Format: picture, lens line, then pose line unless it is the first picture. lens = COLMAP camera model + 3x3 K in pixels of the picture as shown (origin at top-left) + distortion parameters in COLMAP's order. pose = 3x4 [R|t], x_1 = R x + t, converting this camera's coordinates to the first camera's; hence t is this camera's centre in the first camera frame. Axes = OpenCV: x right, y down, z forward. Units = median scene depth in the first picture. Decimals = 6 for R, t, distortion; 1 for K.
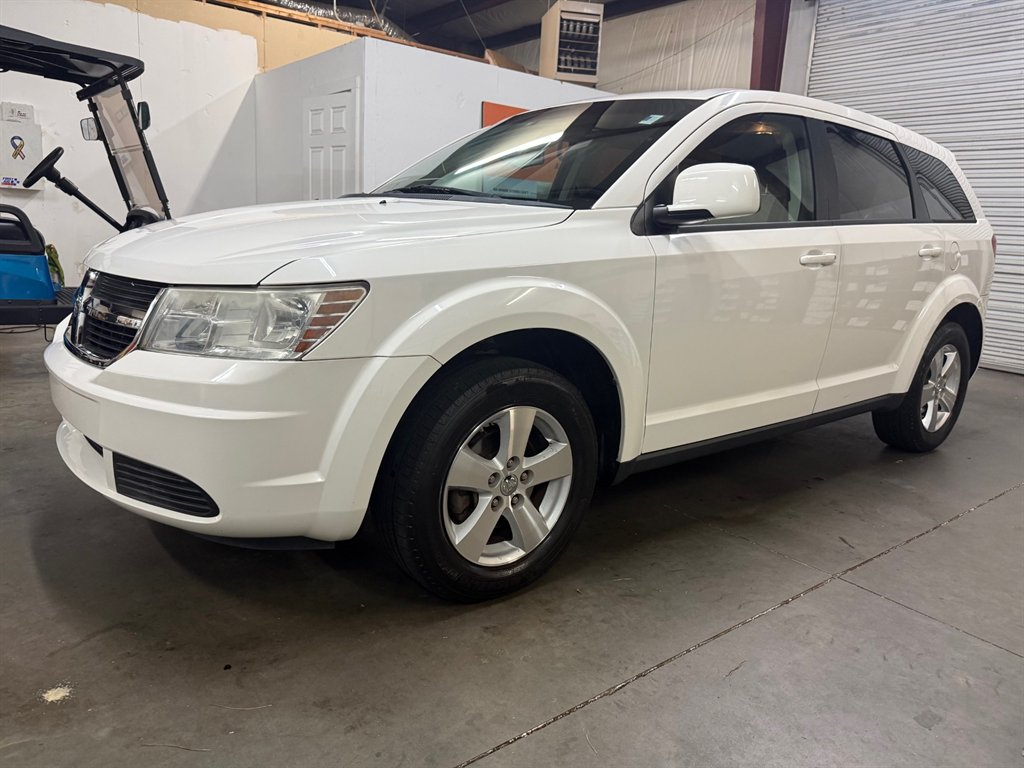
lens RADIAL K [[752.7, 0, 513.7], [0, 752.7, 378.9], [0, 0, 1]] dist [0.019215, -0.027737]
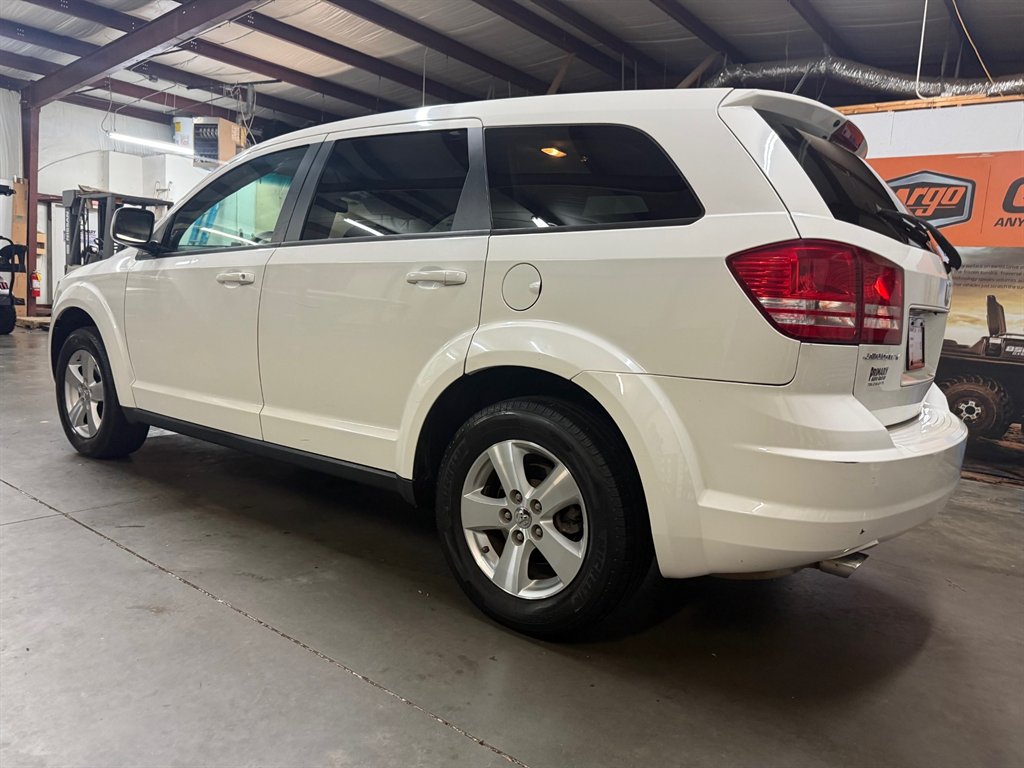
lens RADIAL K [[752.7, 0, 519.6], [0, 752.7, 379.9], [0, 0, 1]] dist [0.019215, -0.027737]
pose [[0.228331, 0.070138, -0.971054, 1.210478], [-0.244121, 0.969662, 0.012636, -0.104366], [0.942481, 0.234169, 0.238526, 0.918744]]
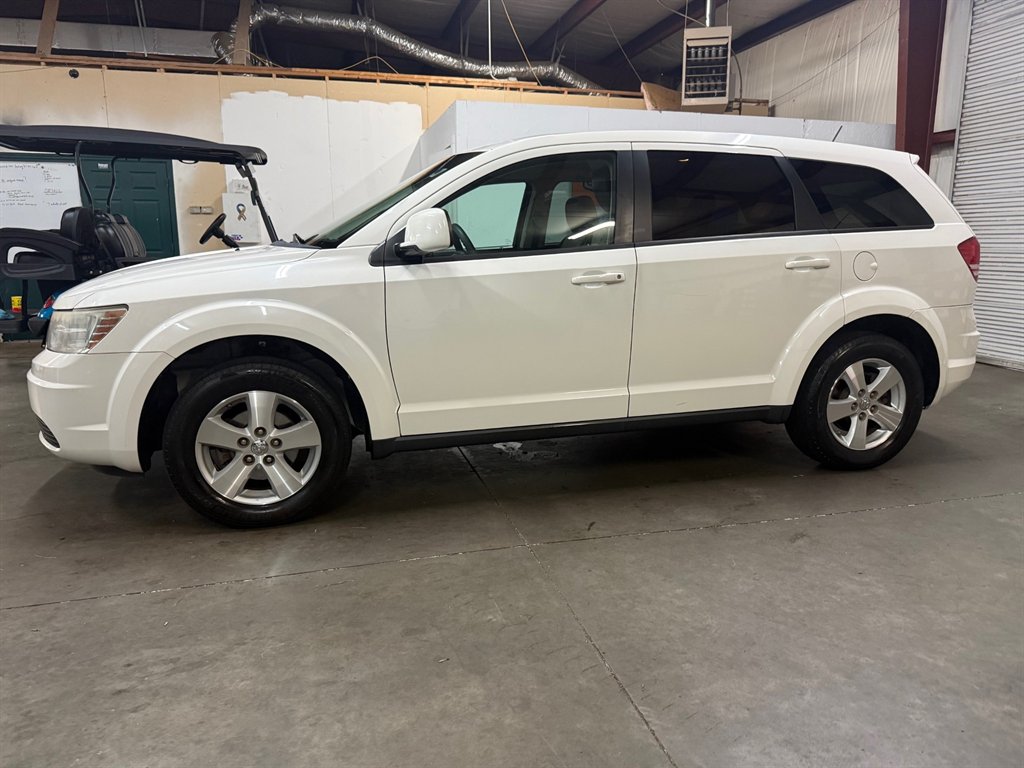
lens RADIAL K [[752.7, 0, 515.1], [0, 752.7, 393.0], [0, 0, 1]] dist [0.019215, -0.027737]
pose [[0.915308, 0.025579, -0.401942, 0.592941], [-0.030985, 0.999496, -0.006953, 0.020799], [0.401562, 0.018818, 0.915639, -0.063127]]
